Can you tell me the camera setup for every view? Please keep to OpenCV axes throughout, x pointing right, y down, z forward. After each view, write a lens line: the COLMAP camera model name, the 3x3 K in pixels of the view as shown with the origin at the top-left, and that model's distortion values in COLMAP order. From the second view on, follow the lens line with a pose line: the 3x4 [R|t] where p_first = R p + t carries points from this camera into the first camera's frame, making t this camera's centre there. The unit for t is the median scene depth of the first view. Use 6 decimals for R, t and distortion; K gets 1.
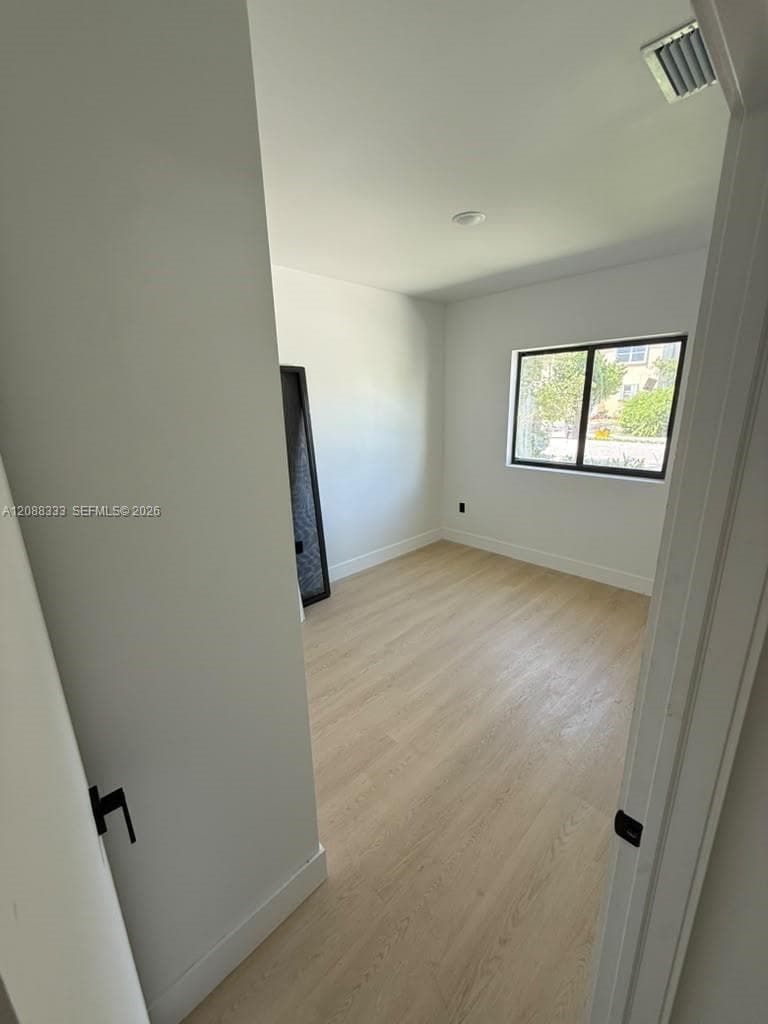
lens RADIAL K [[415.5, 0, 373.9], [0, 415.5, 509.2], [0, 0, 1]] dist [-0.000070, 0.000561]
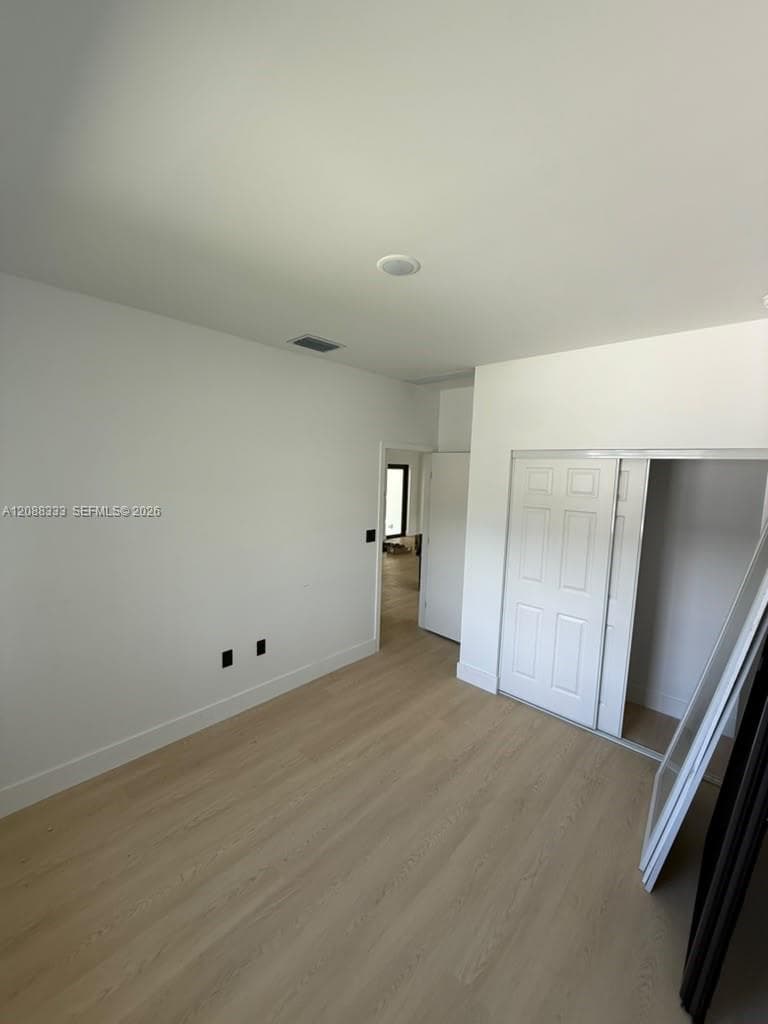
lens RADIAL K [[415.5, 0, 373.9], [0, 415.5, 509.2], [0, 0, 1]] dist [-0.000070, 0.000561]
pose [[-0.999170, 0.000516, -0.040723, 0.253992], [-0.013400, 0.940078, 0.340697, -0.462282], [0.038459, 0.340960, -0.939291, 1.563078]]
